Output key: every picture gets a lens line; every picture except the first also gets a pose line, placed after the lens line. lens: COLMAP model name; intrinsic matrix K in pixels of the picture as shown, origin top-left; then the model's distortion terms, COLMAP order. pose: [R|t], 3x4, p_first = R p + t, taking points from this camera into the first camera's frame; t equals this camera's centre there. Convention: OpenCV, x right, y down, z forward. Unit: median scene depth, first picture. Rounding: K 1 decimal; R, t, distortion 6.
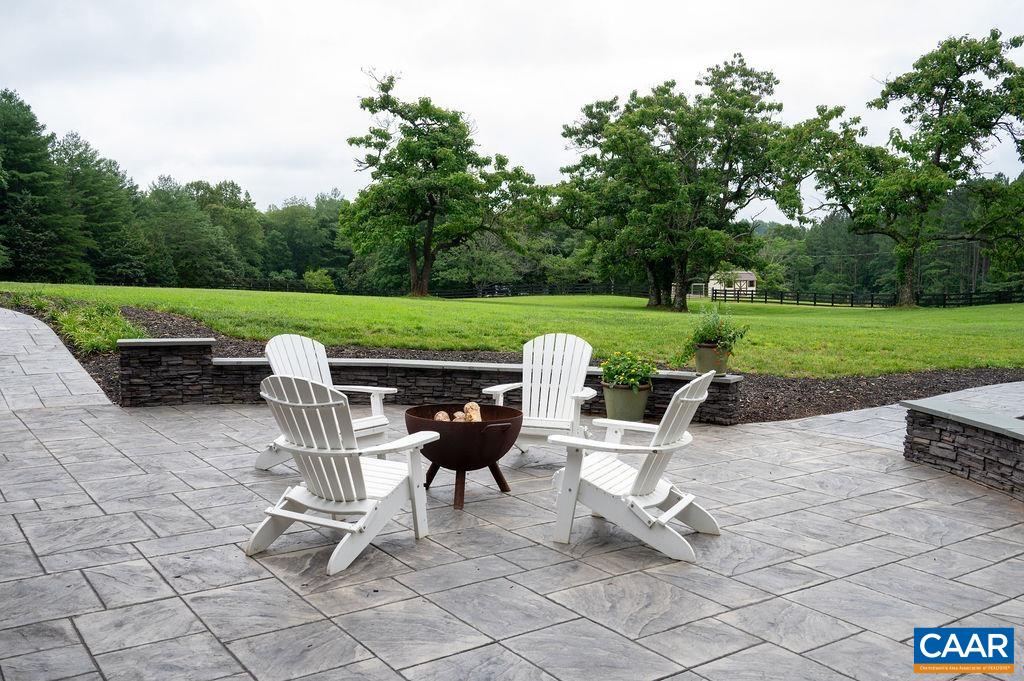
lens RADIAL K [[953.9, 0, 512.4], [0, 953.9, 342.9], [0, 0, 1]] dist [-0.000555, 0.000000]
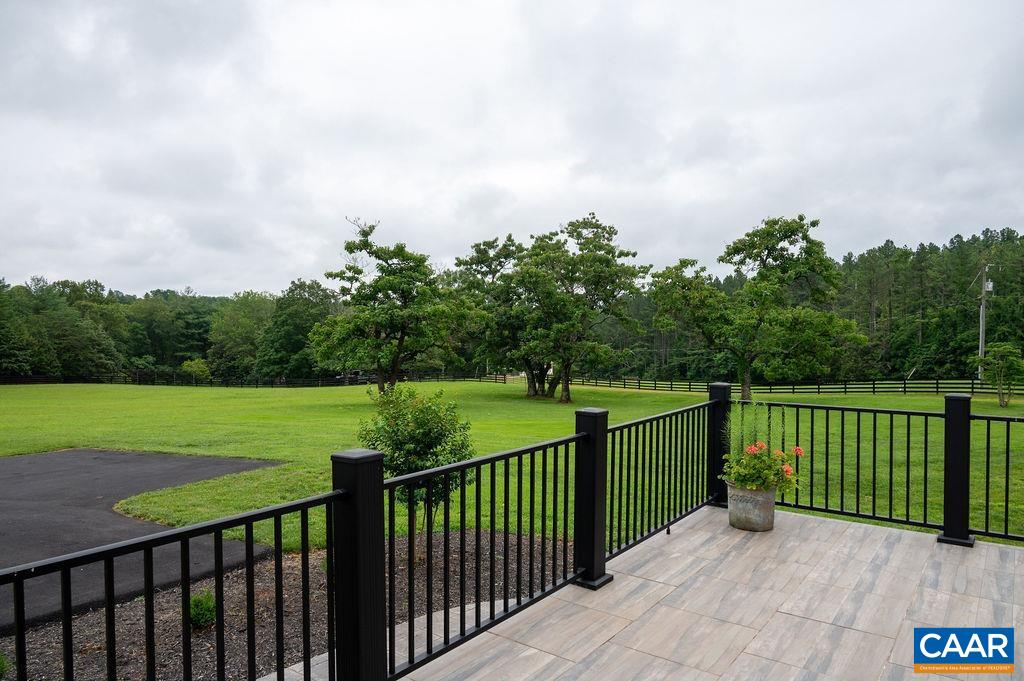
lens RADIAL K [[700.2, 0, 515.6], [0, 700.2, 336.6], [0, 0, 1]] dist [-0.001716, -0.006156]
pose [[0.948142, -0.008268, 0.317740, -0.224487], [0.032826, 0.996863, -0.072015, -0.064120], [-0.316148, 0.078711, 0.945439, 0.106204]]
